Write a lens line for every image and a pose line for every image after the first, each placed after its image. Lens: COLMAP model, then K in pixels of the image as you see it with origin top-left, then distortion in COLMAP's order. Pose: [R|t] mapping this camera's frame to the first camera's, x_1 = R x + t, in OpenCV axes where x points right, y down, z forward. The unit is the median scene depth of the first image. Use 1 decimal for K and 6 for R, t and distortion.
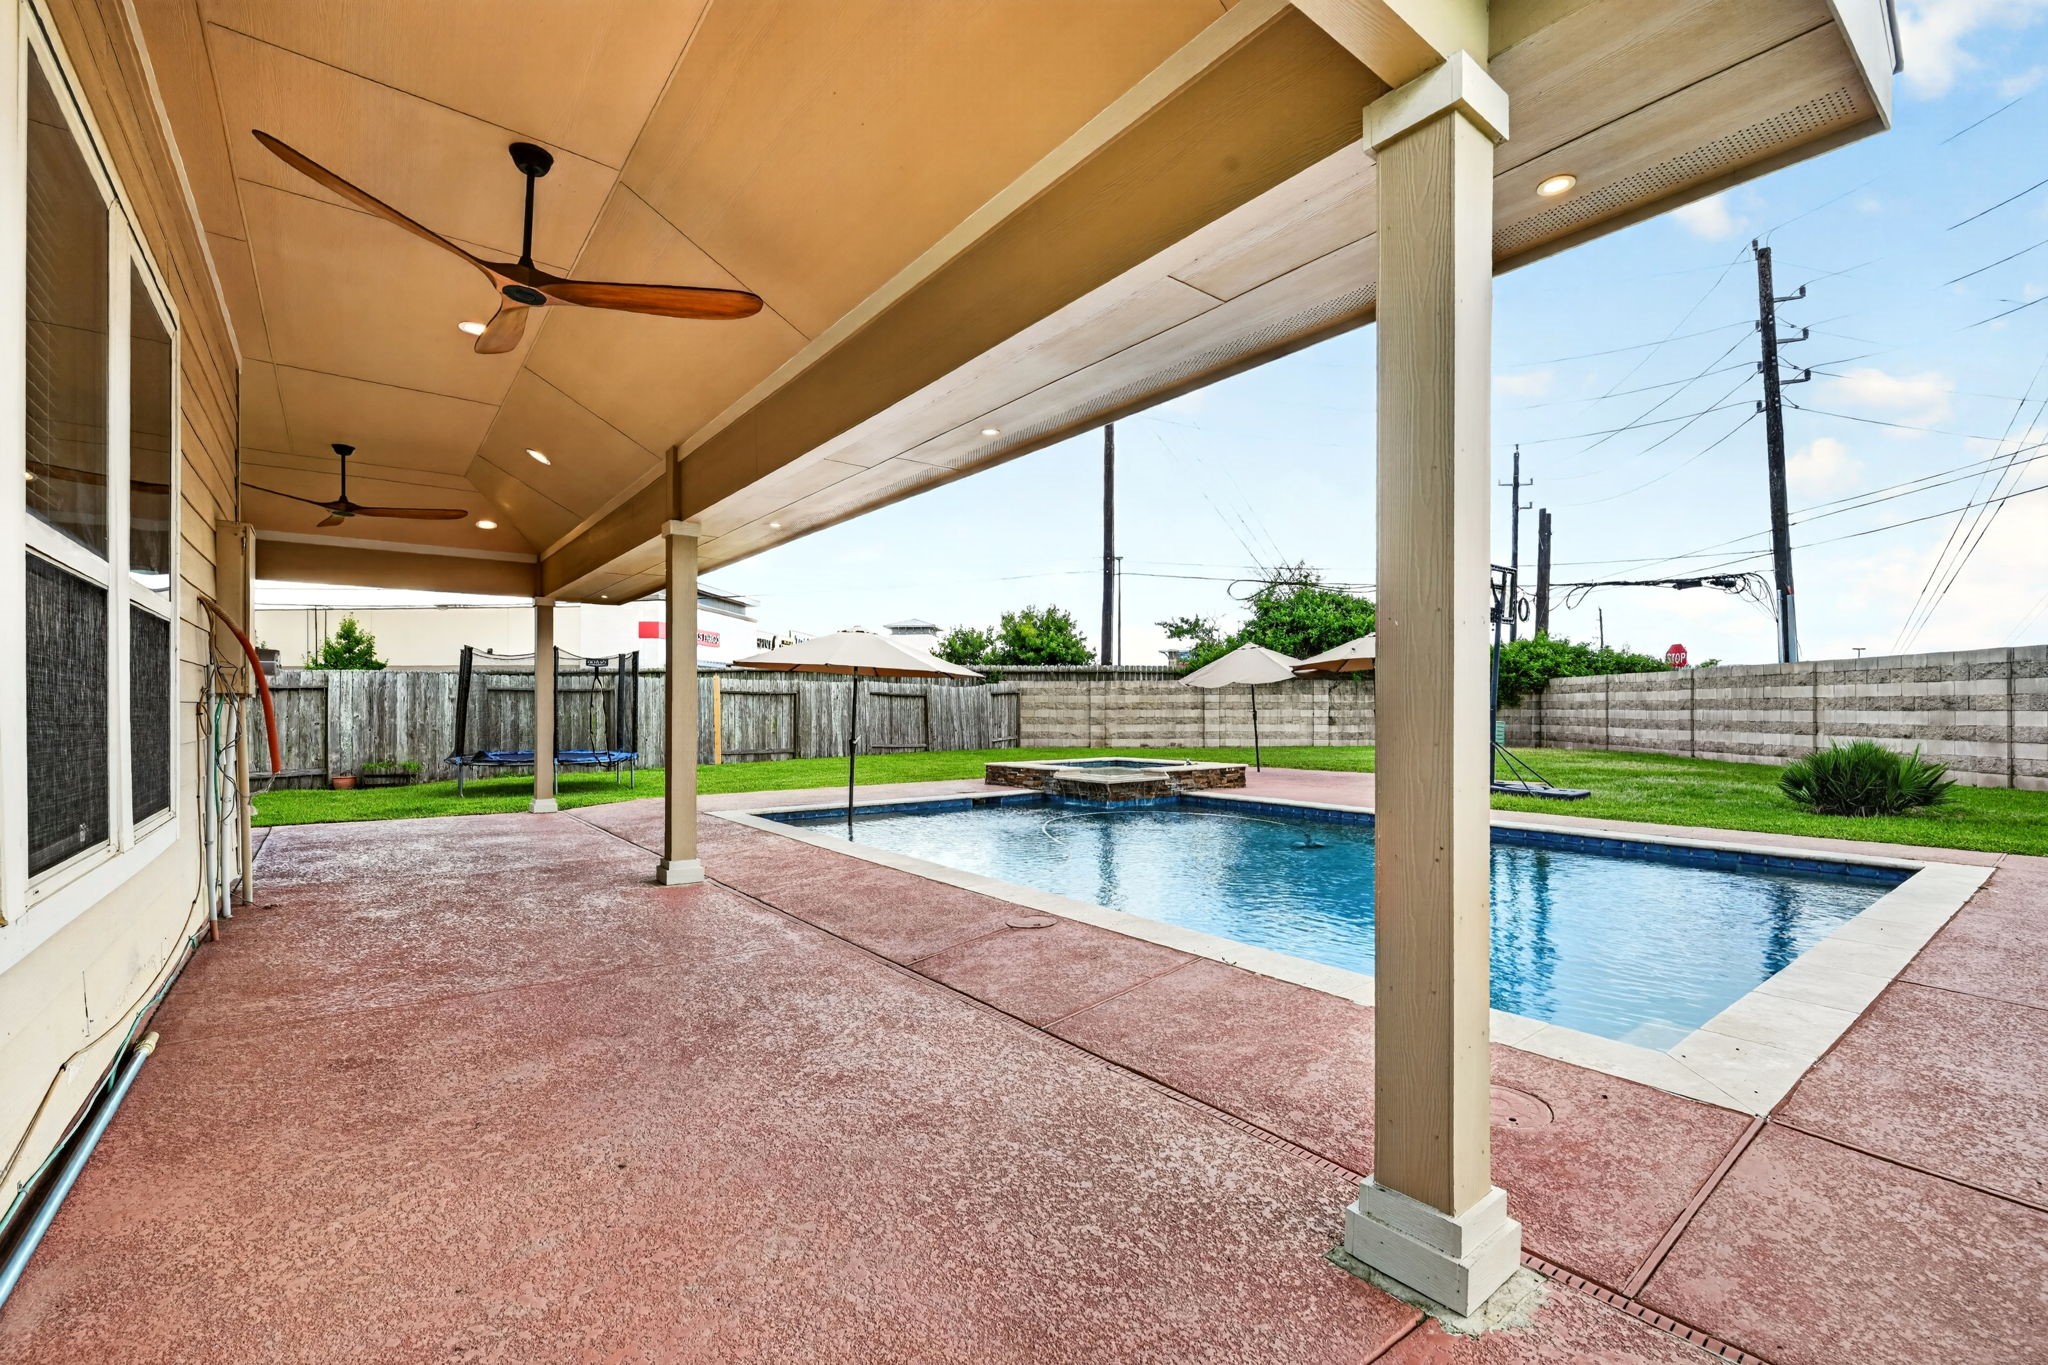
lens RADIAL K [[876.3, 0, 1031.5], [0, 876.3, 704.4], [0, 0, 1]] dist [-0.000841, -0.000081]
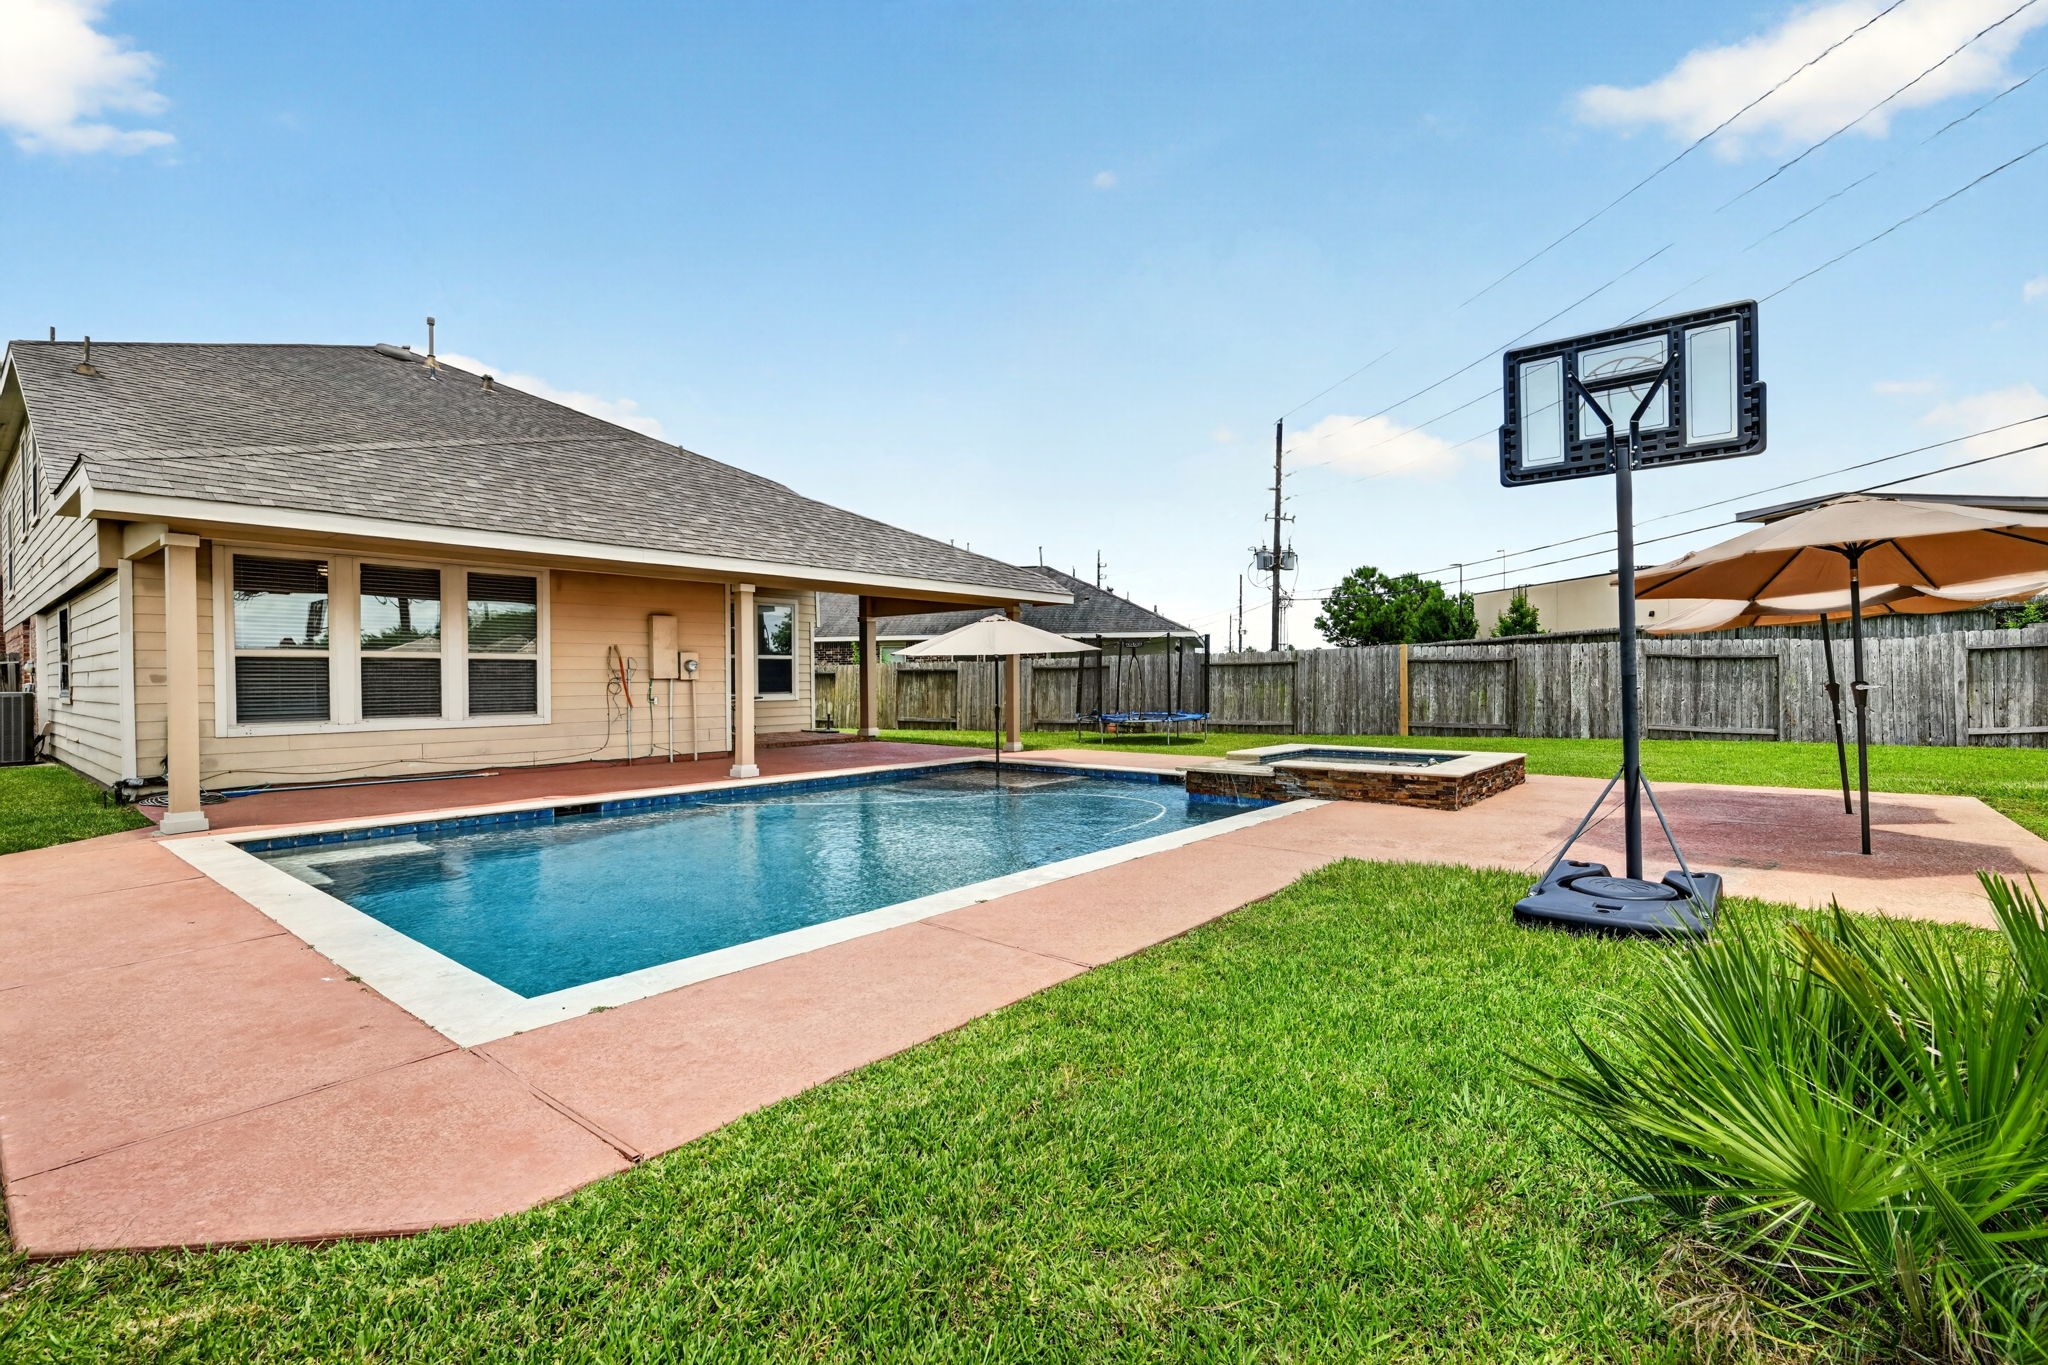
lens RADIAL K [[943.7, 0, 1003.6], [0, 943.7, 679.7], [0, 0, 1]] dist [-0.000805, 0.000445]
pose [[0.216975, -0.001054, -0.976177, 0.597144], [0.009251, 0.999957, 0.000976, 0.001015], [0.976133, -0.009242, 0.216975, 0.350105]]
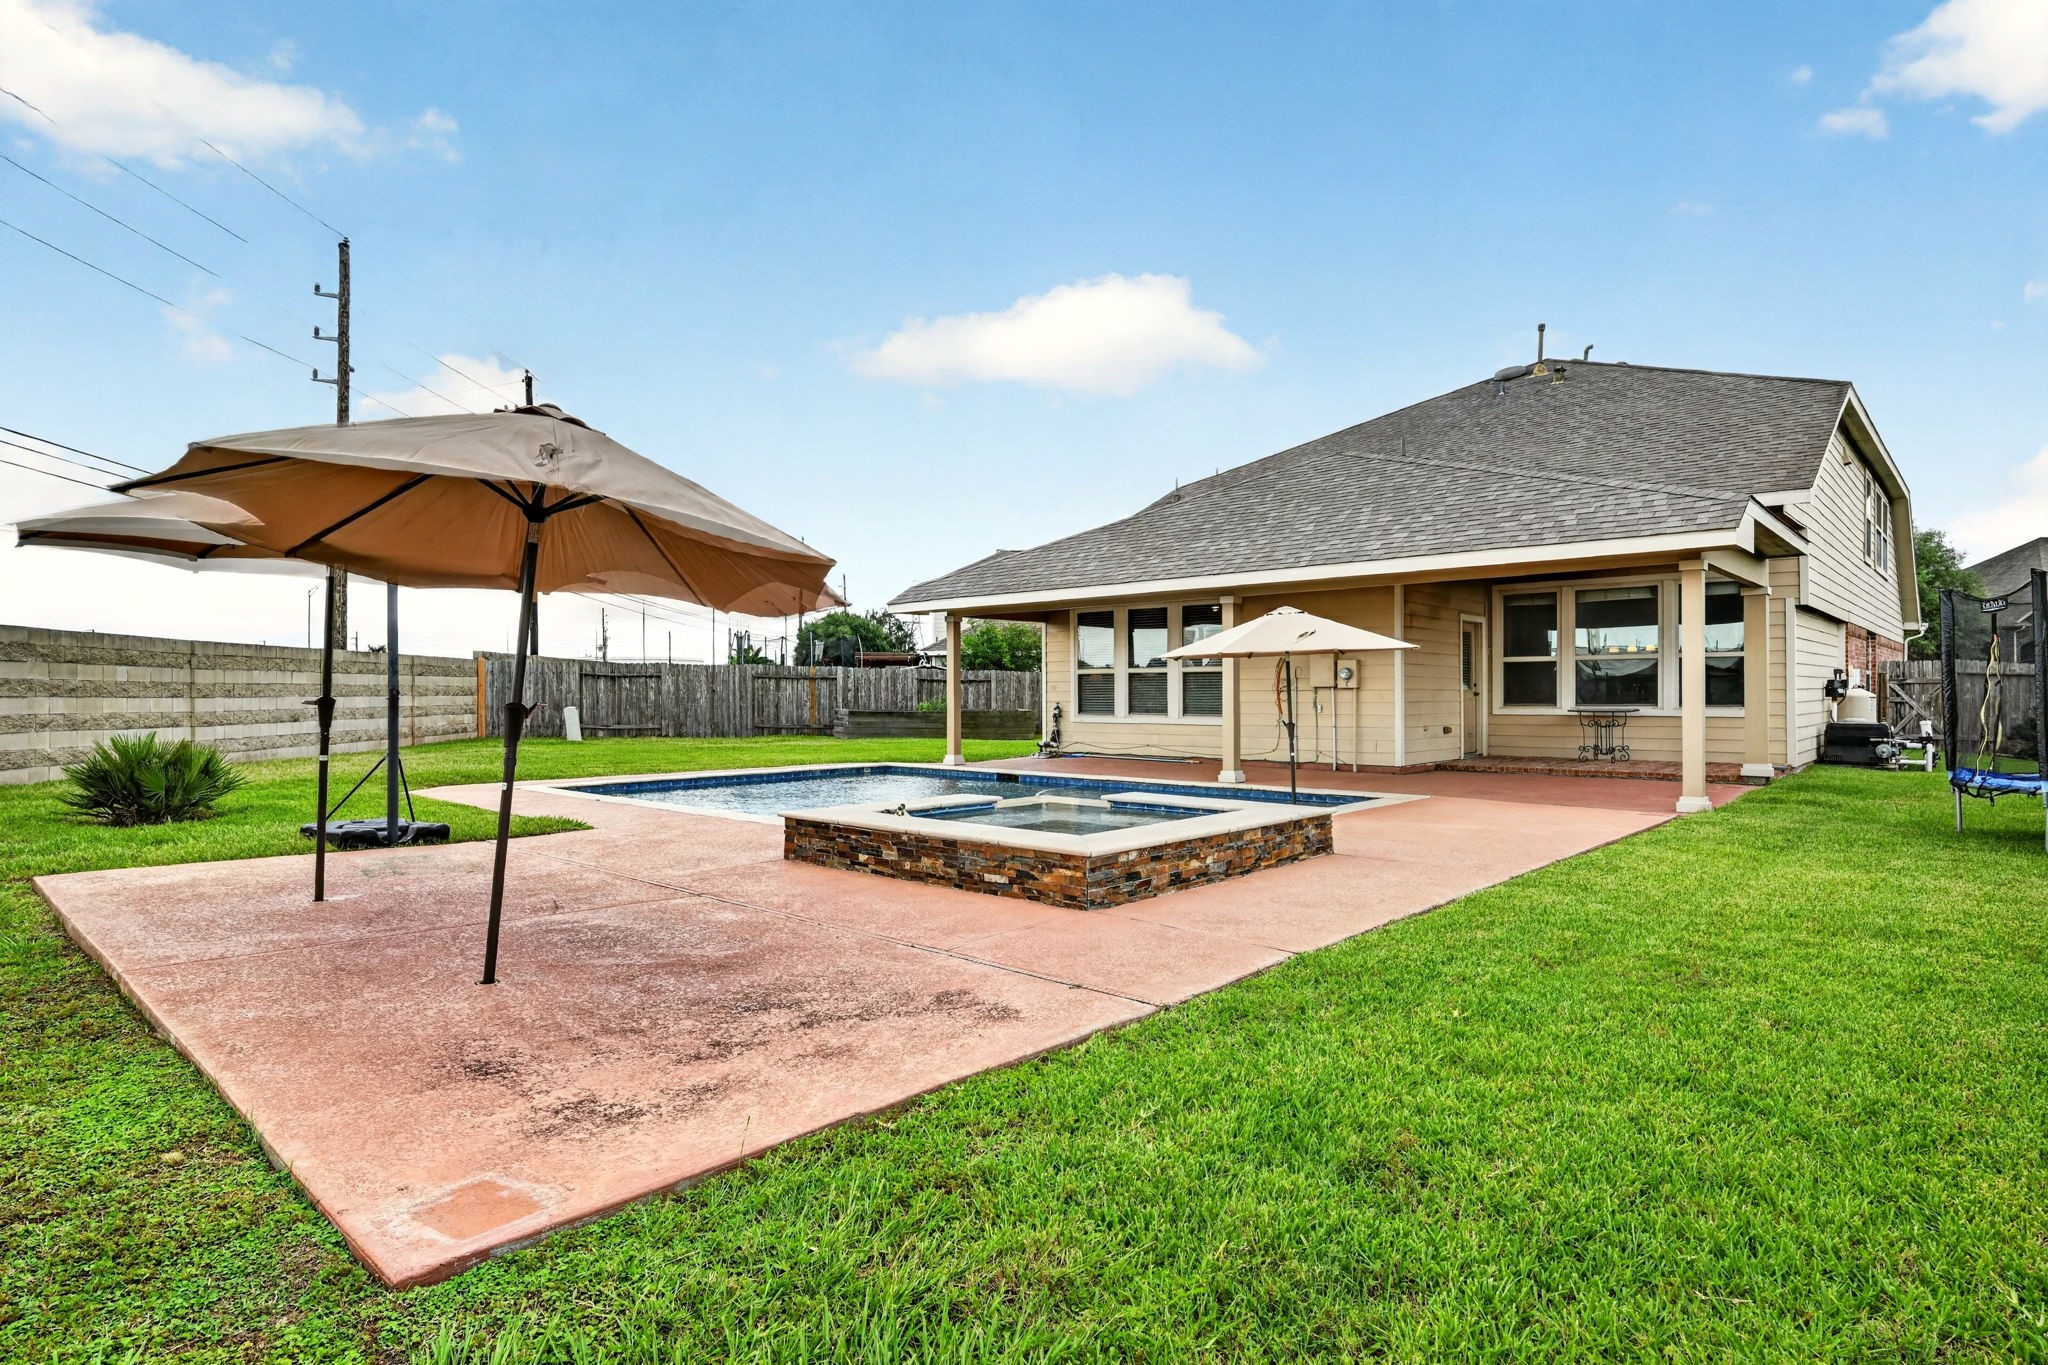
lens RADIAL K [[1071.0, 0, 1011.9], [0, 1071.0, 683.0], [0, 0, 1]] dist [-0.001097, 0.000769]
pose [[-0.988242, 0.002201, -0.152882, 0.164971], [0.003971, 0.999929, -0.011271, 0.004201], [0.152847, -0.011745, -0.988180, 1.103946]]
